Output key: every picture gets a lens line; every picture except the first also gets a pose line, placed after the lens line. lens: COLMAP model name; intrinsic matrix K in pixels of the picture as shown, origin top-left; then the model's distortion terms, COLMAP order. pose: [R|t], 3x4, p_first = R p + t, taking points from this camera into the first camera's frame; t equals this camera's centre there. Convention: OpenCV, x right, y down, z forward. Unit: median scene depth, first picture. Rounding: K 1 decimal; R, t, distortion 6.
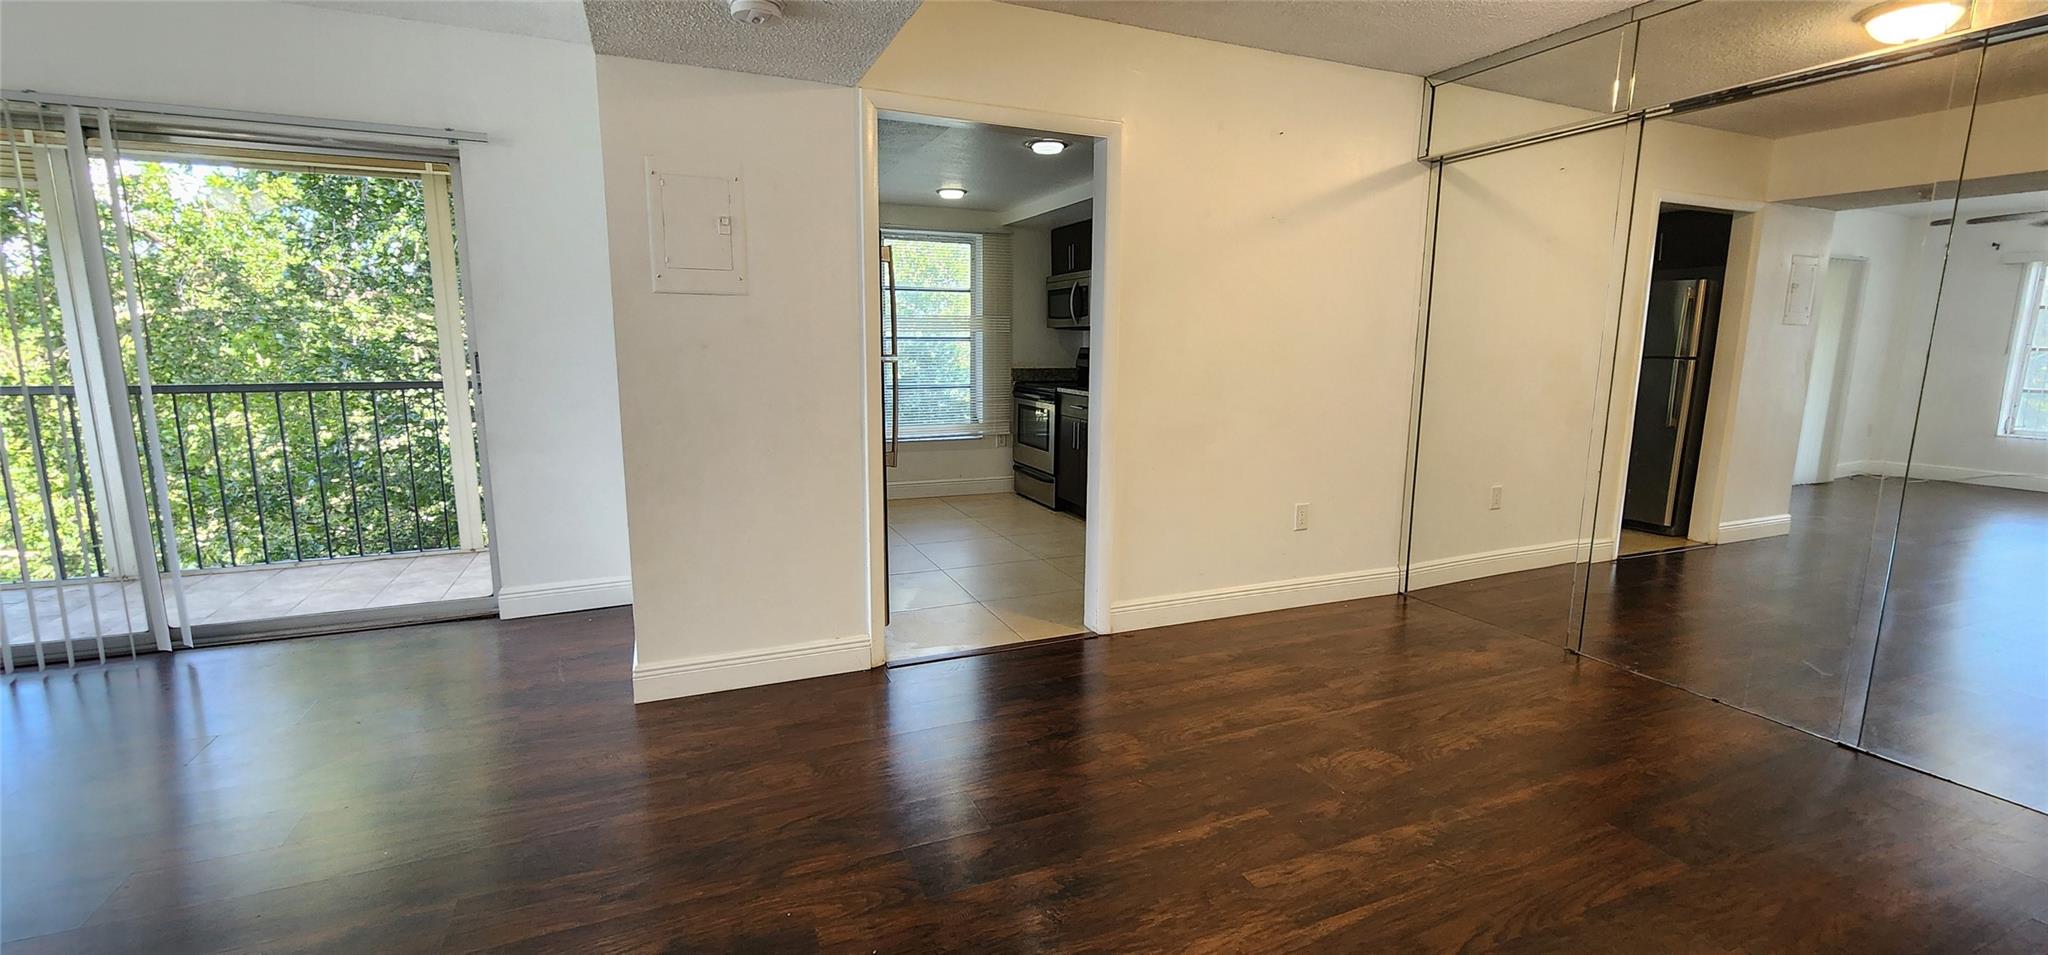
lens RADIAL K [[844.2, 0, 1030.8], [0, 844.2, 482.5], [0, 0, 1]] dist [0.002545, -0.000169]
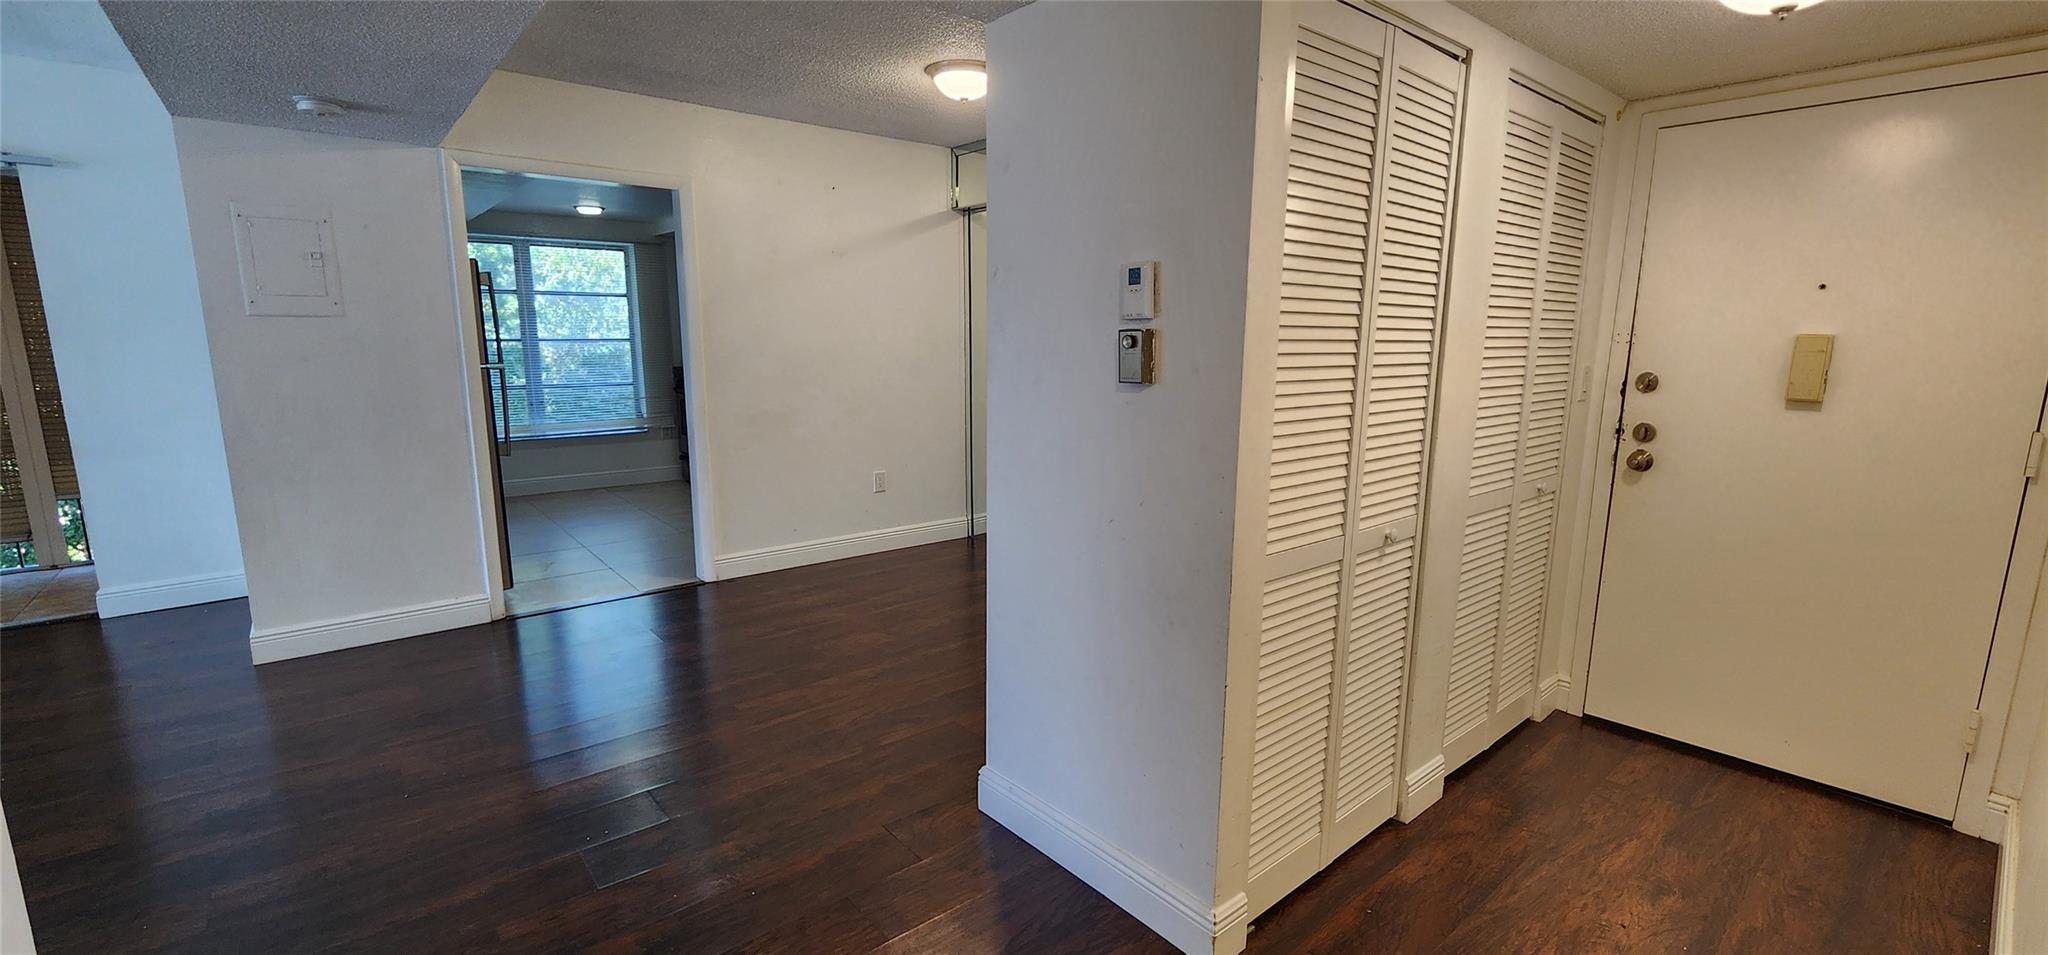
lens RADIAL K [[844.2, 0, 1030.8], [0, 844.2, 482.5], [0, 0, 1]] dist [0.002545, -0.000169]
pose [[0.956974, -0.052781, 0.285333, 0.189830], [0.049507, 0.998599, 0.018680, 0.031830], [-0.285919, -0.003750, 0.958246, -0.338994]]
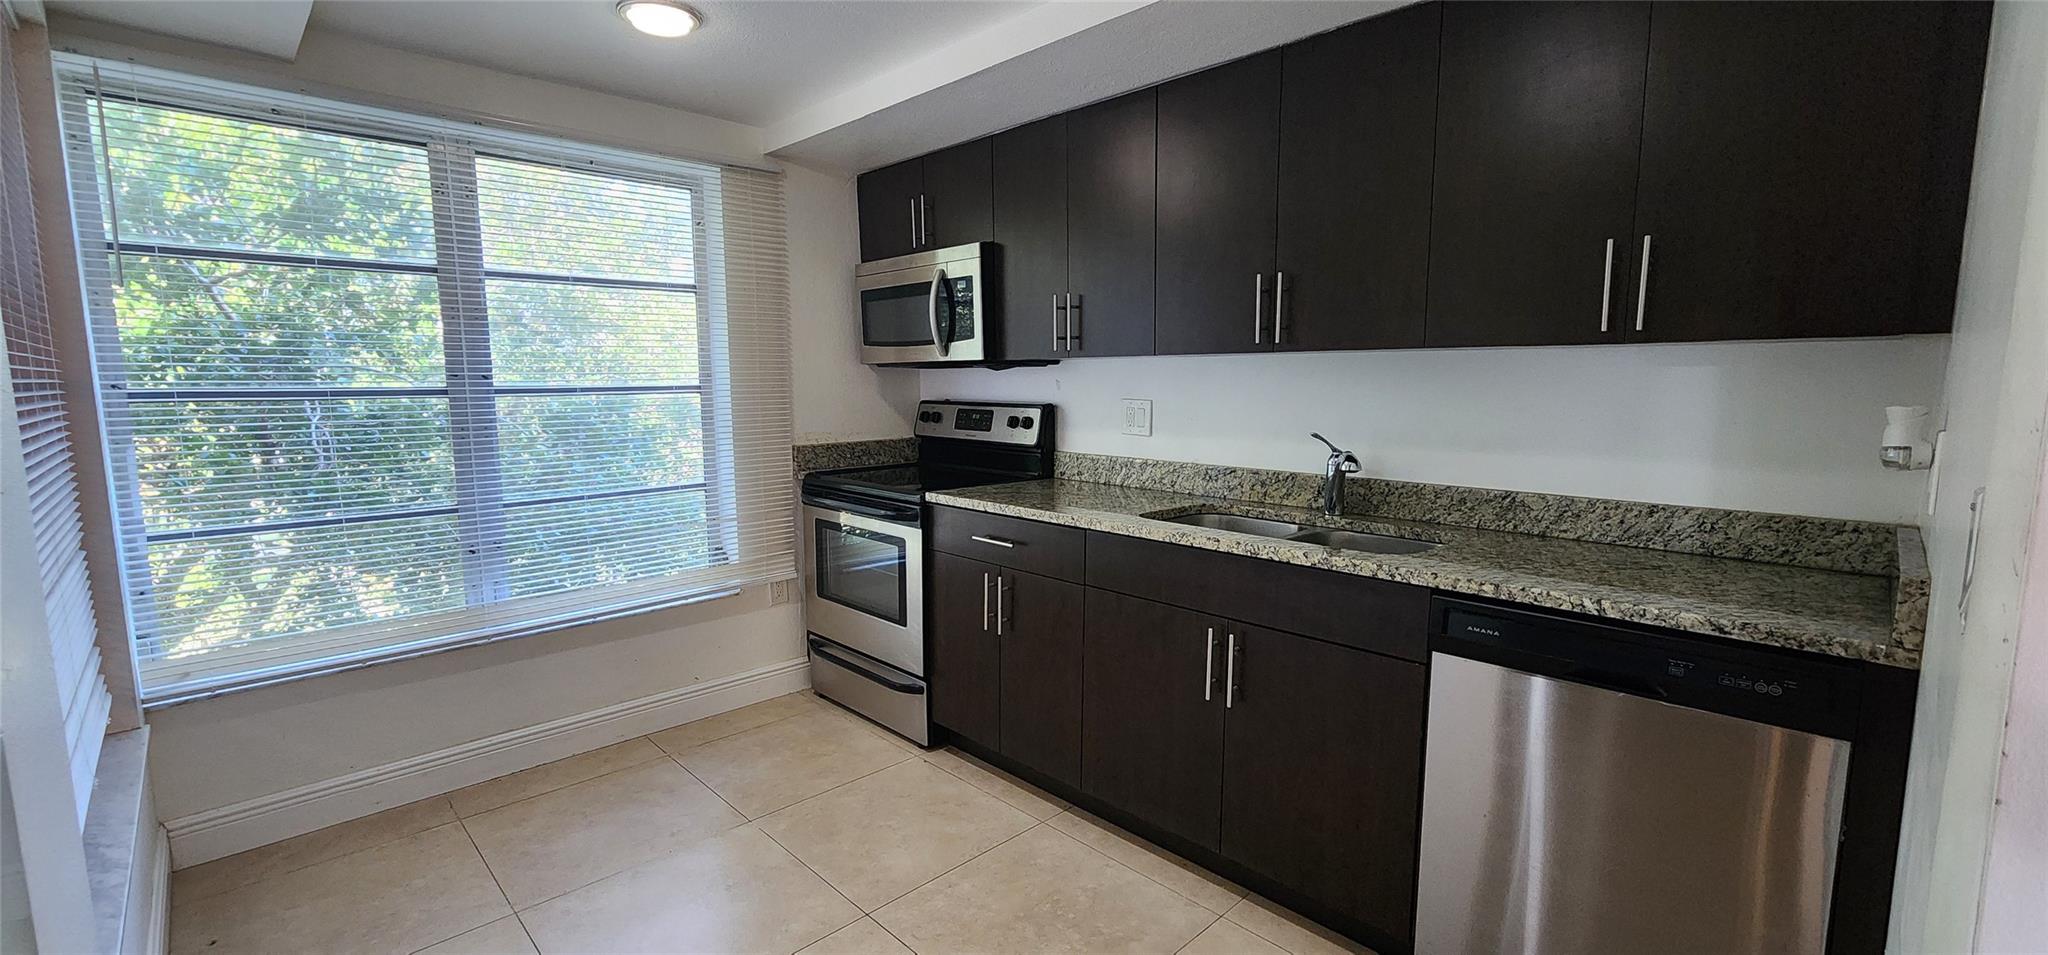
lens RADIAL K [[844.9, 0, 1037.9], [0, 844.9, 481.1], [0, 0, 1]] dist [-0.009465, -0.000033]
pose [[0.931743, -0.055258, 0.358888, -0.127079], [0.071411, 0.996937, -0.031898, -0.167320], [-0.356026, 0.055350, 0.932835, 0.920738]]
